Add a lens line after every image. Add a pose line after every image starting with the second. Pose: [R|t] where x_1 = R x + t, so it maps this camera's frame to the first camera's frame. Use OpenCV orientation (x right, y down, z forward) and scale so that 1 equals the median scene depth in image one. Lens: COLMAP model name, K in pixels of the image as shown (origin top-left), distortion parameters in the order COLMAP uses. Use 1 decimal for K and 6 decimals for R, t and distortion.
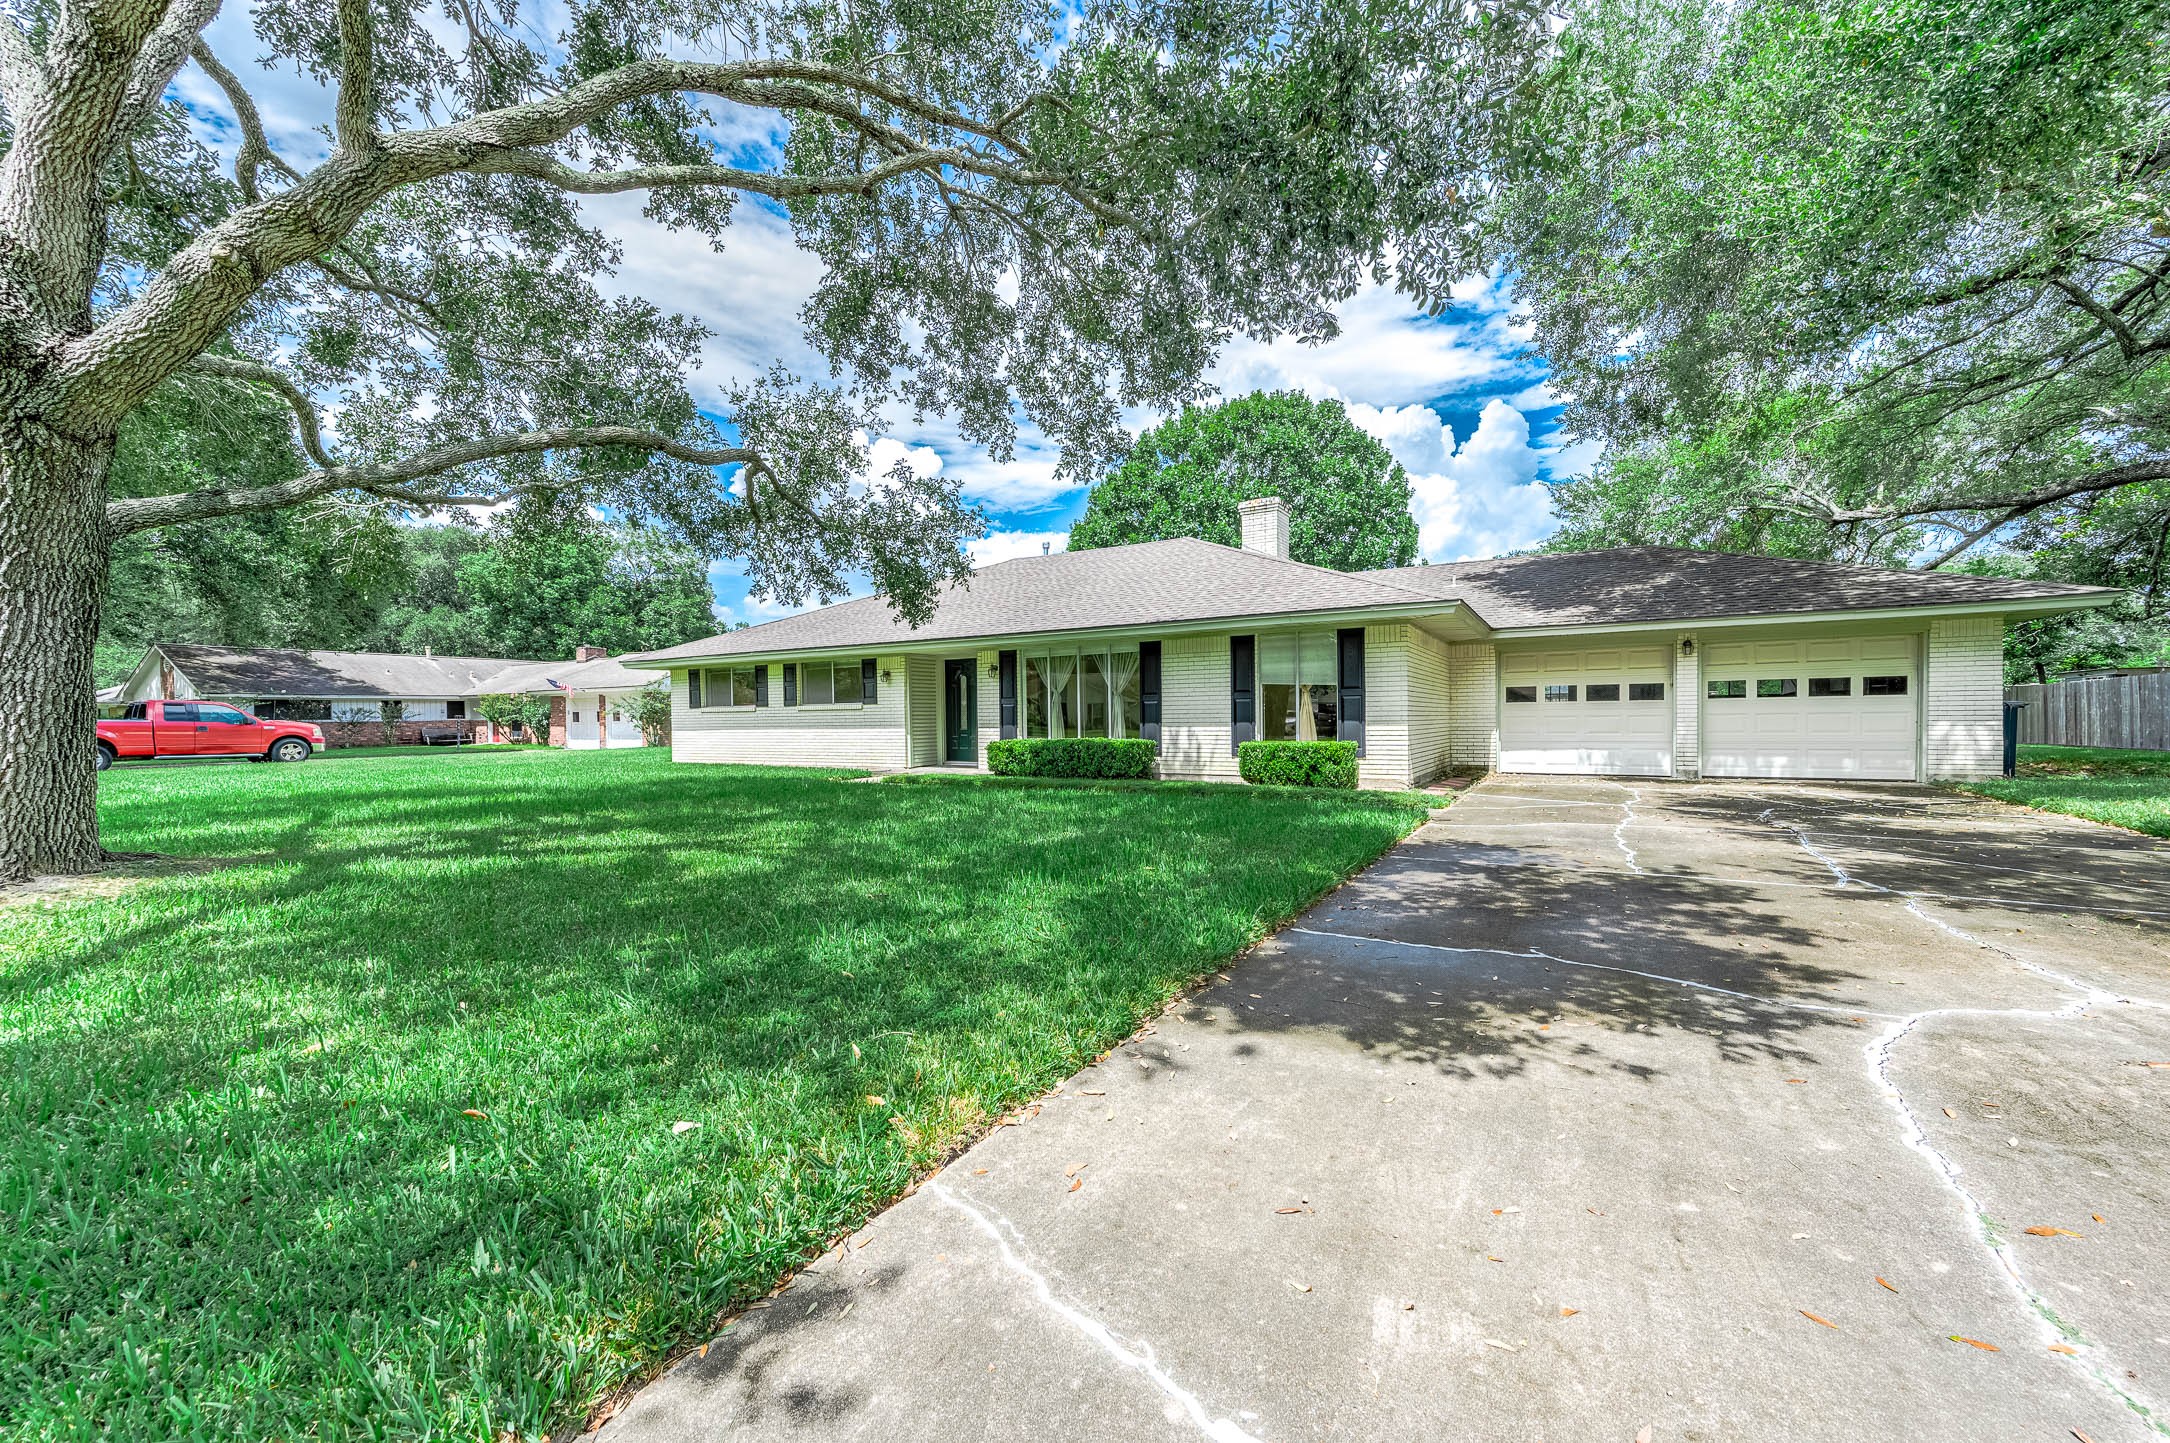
lens RADIAL K [[852.8, 0, 1102.9], [0, 852.8, 716.0], [0, 0, 1]] dist [0.012209, 0.000539]
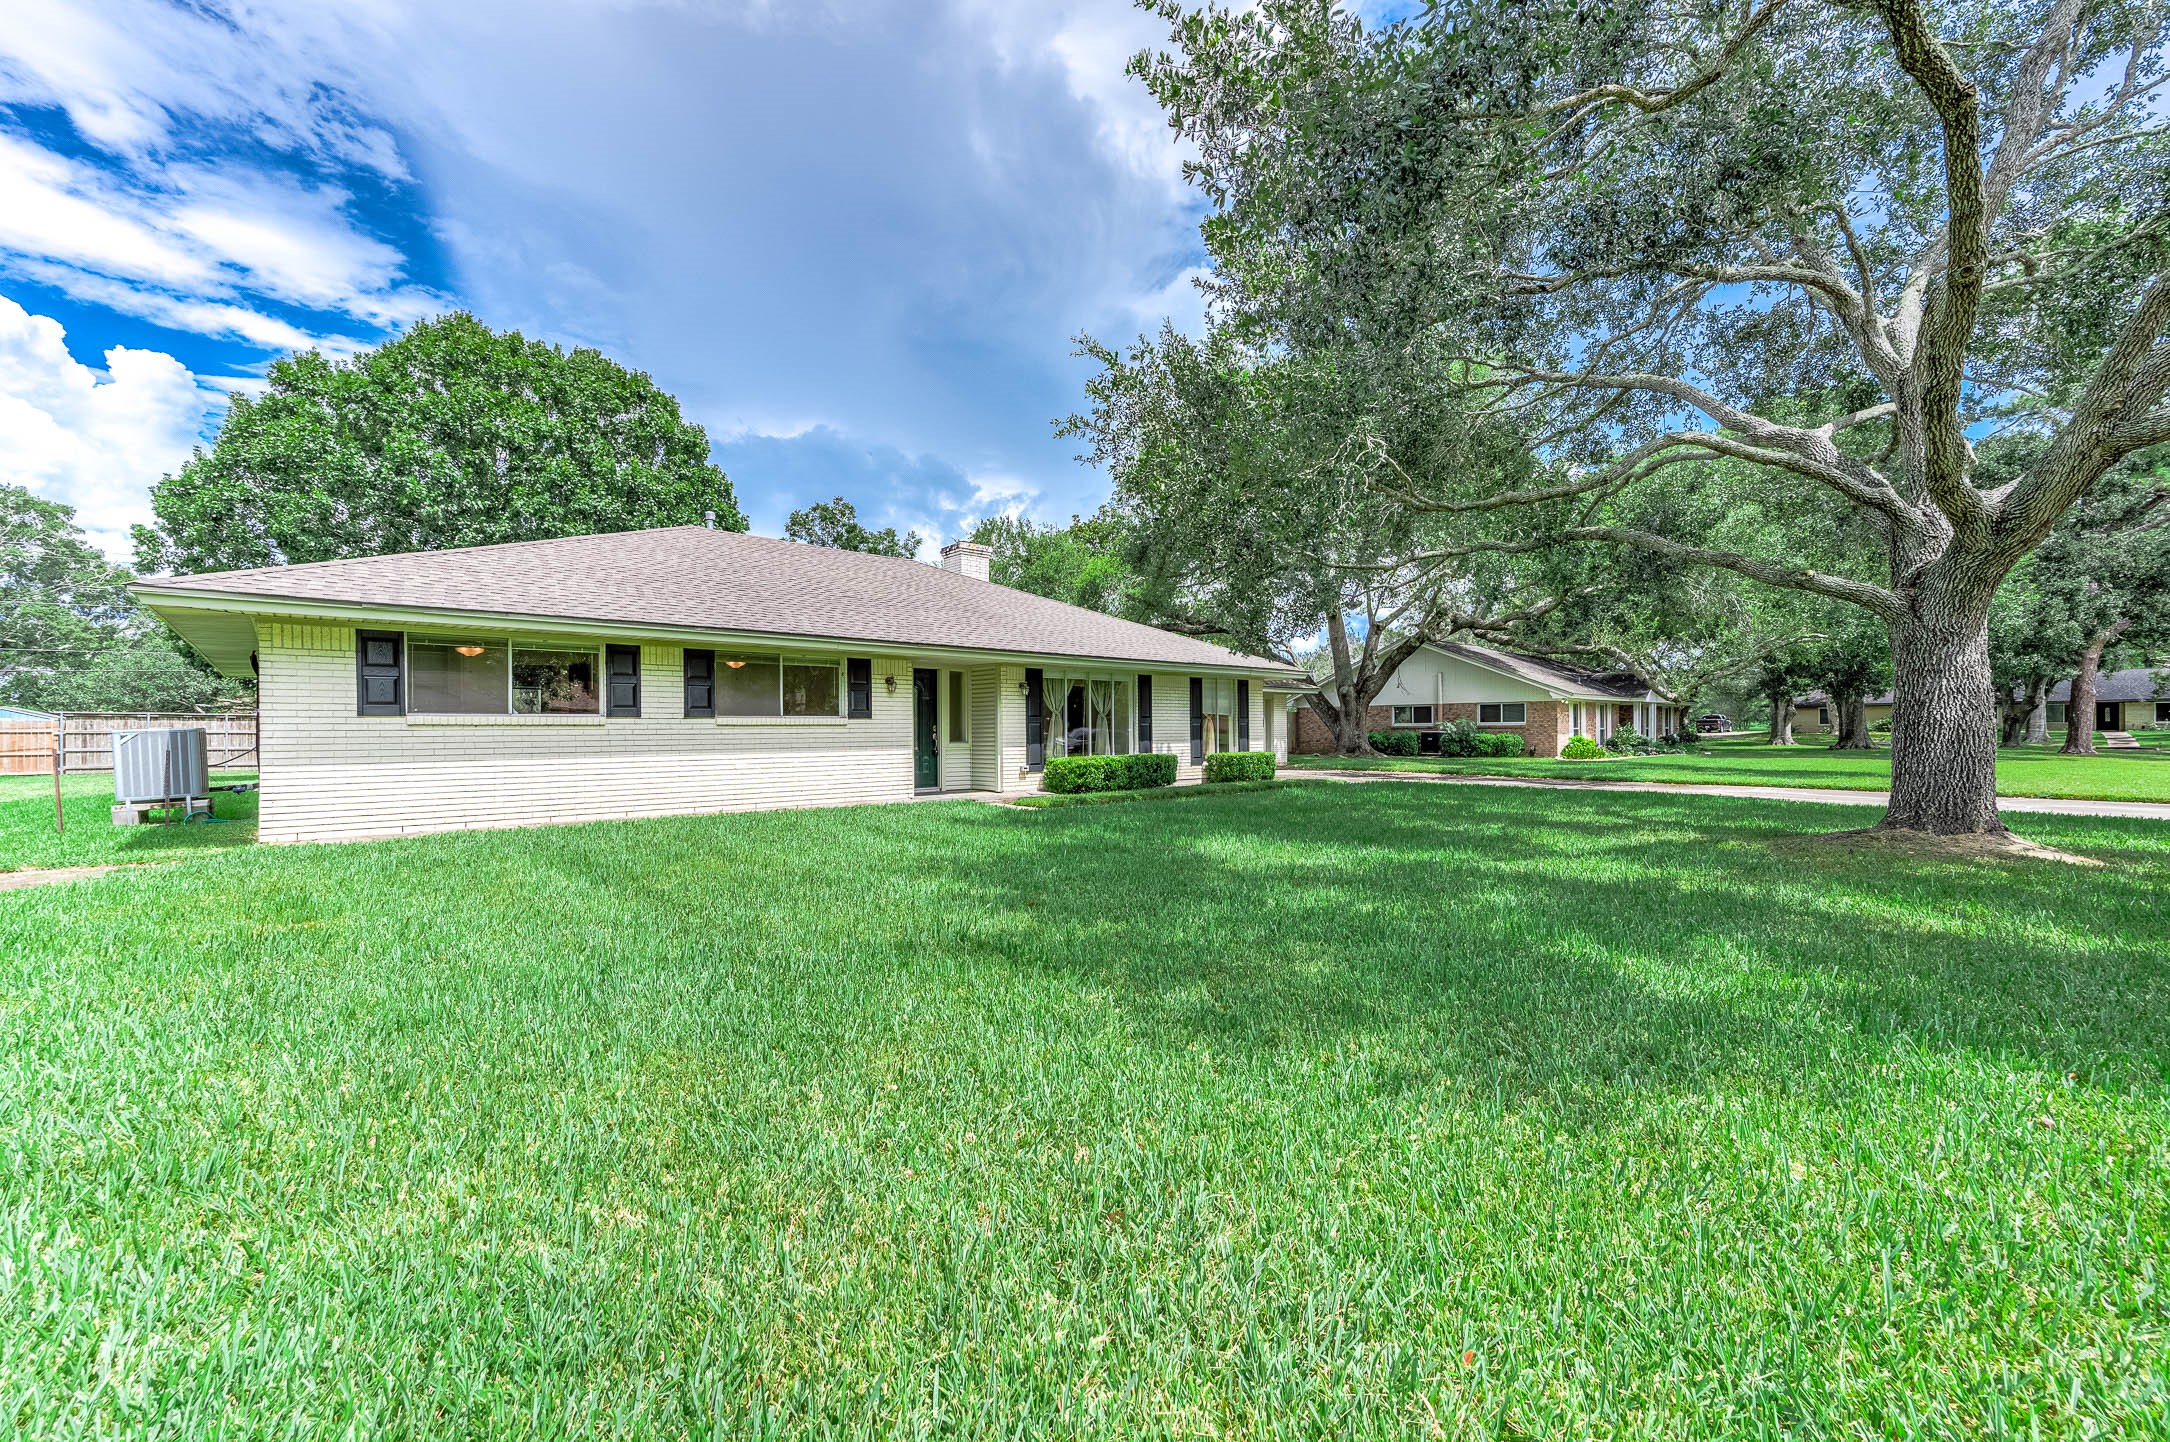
lens RADIAL K [[852.8, 0, 1102.2], [0, 852.8, 732.9], [0, 0, 1]] dist [0.012209, 0.000539]
pose [[0.292662, 0.006172, 0.956196, -1.088566], [-0.001215, 0.999981, -0.006083, 0.003736], [-0.956215, 0.000618, 0.292664, 0.670853]]
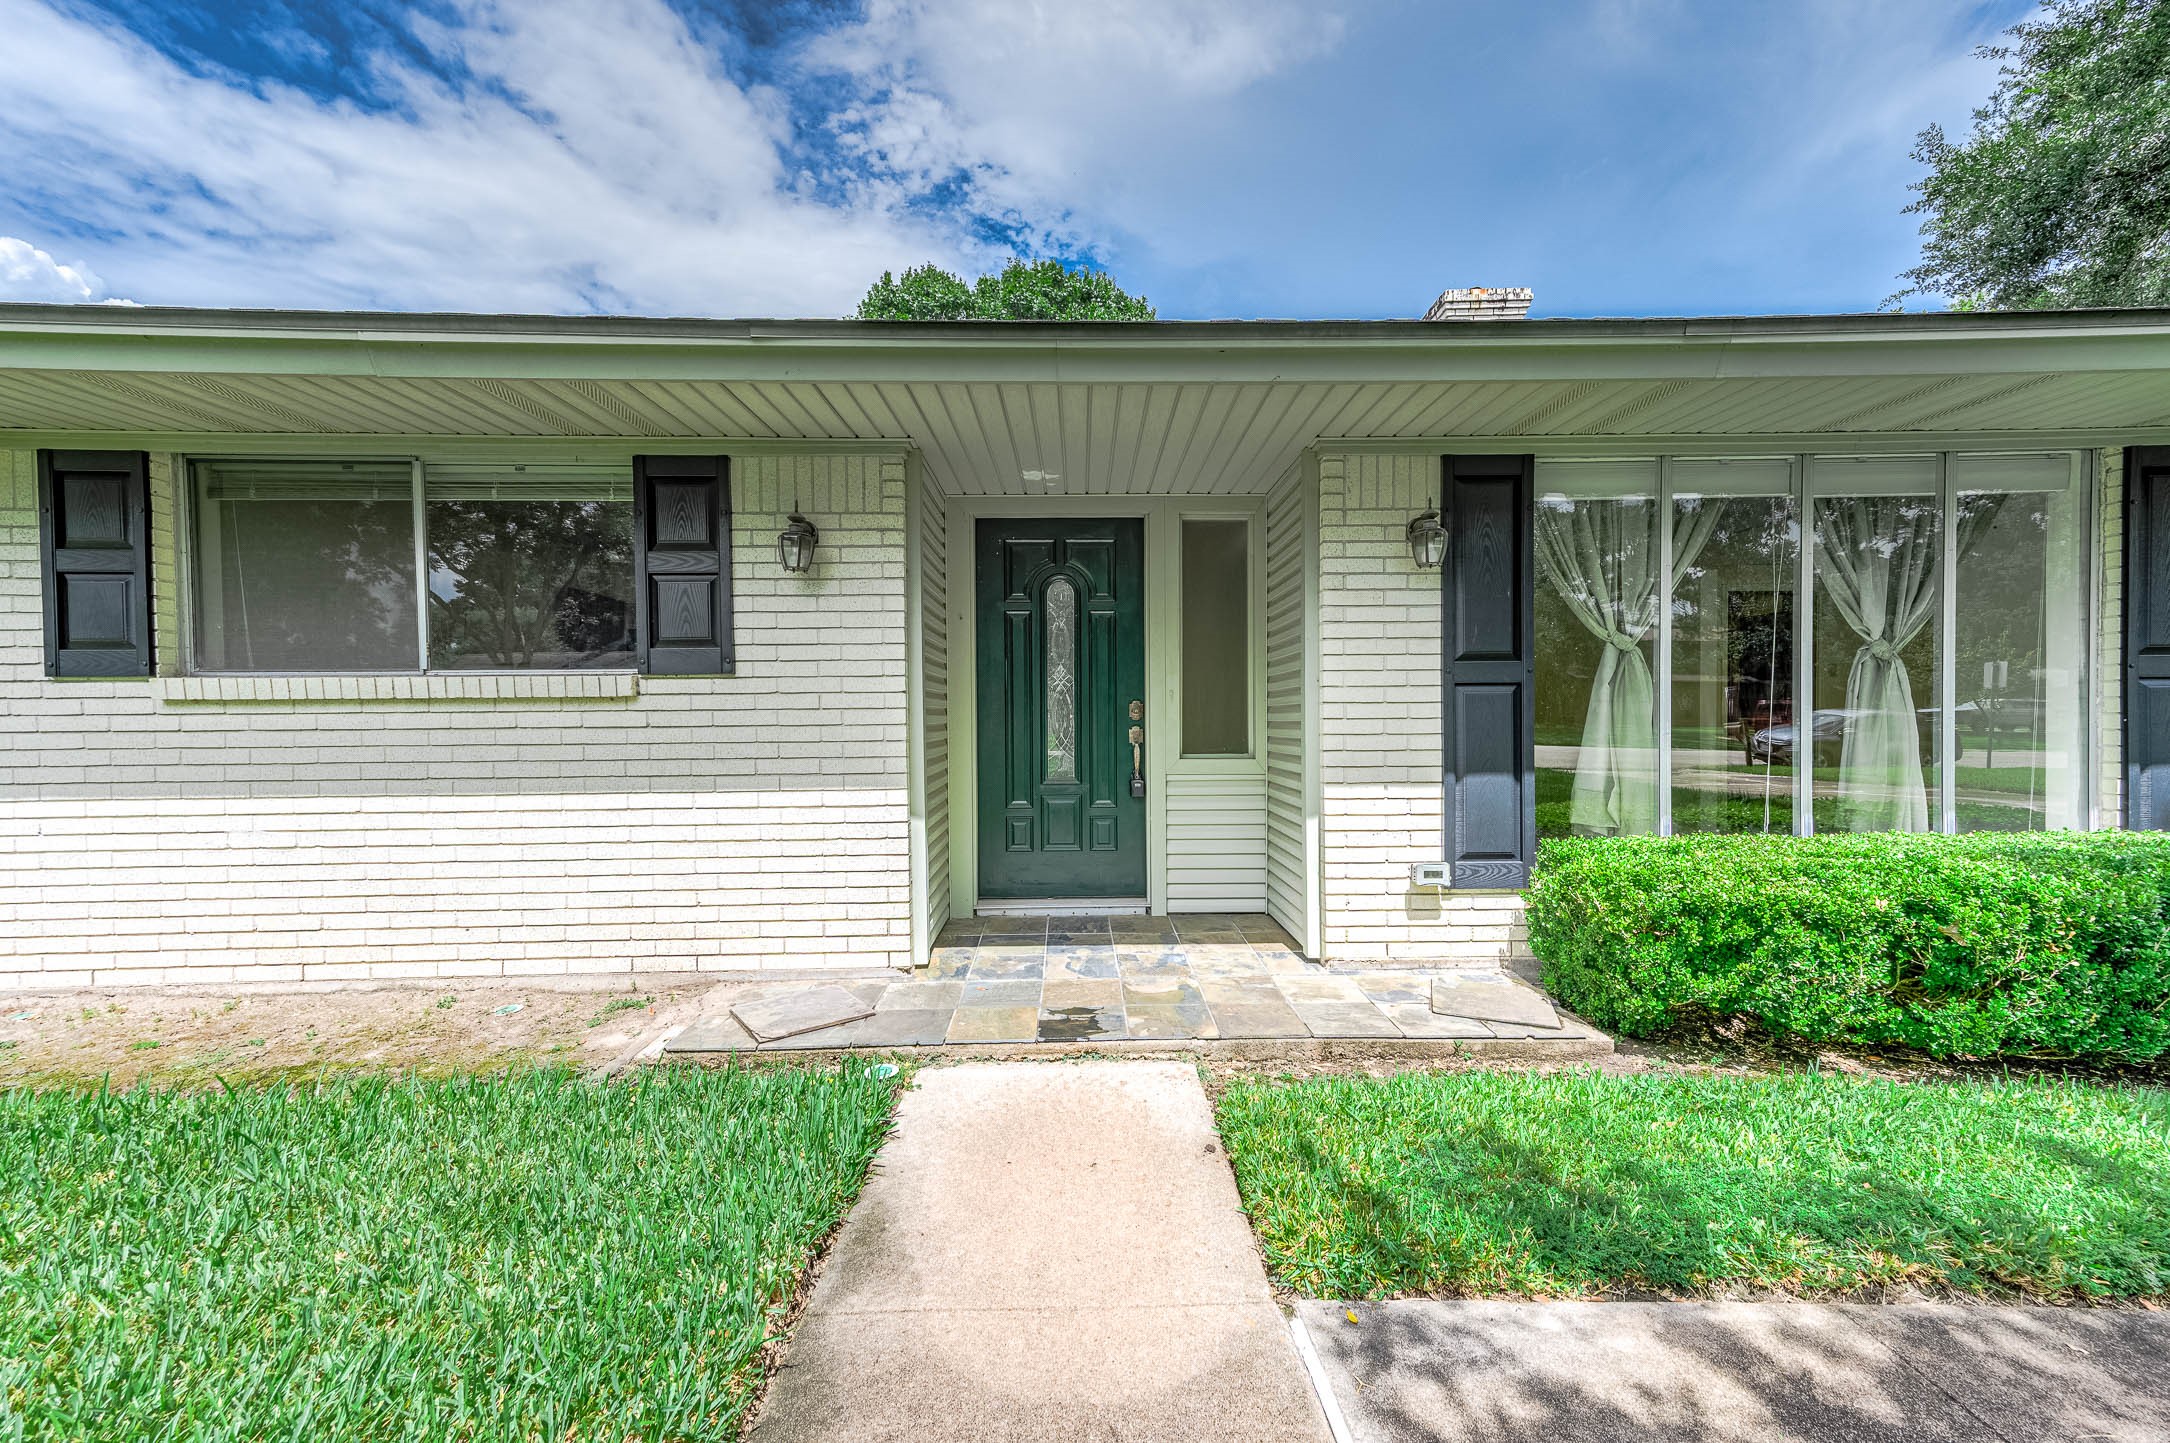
lens RADIAL K [[852.8, 0, 1101.1], [0, 852.8, 727.3], [0, 0, 1]] dist [0.012209, 0.000539]
pose [[0.858122, -0.001502, 0.513444, -0.342186], [-0.004803, 0.999928, 0.010954, -0.004515], [-0.513423, -0.011866, 0.858053, 0.899037]]
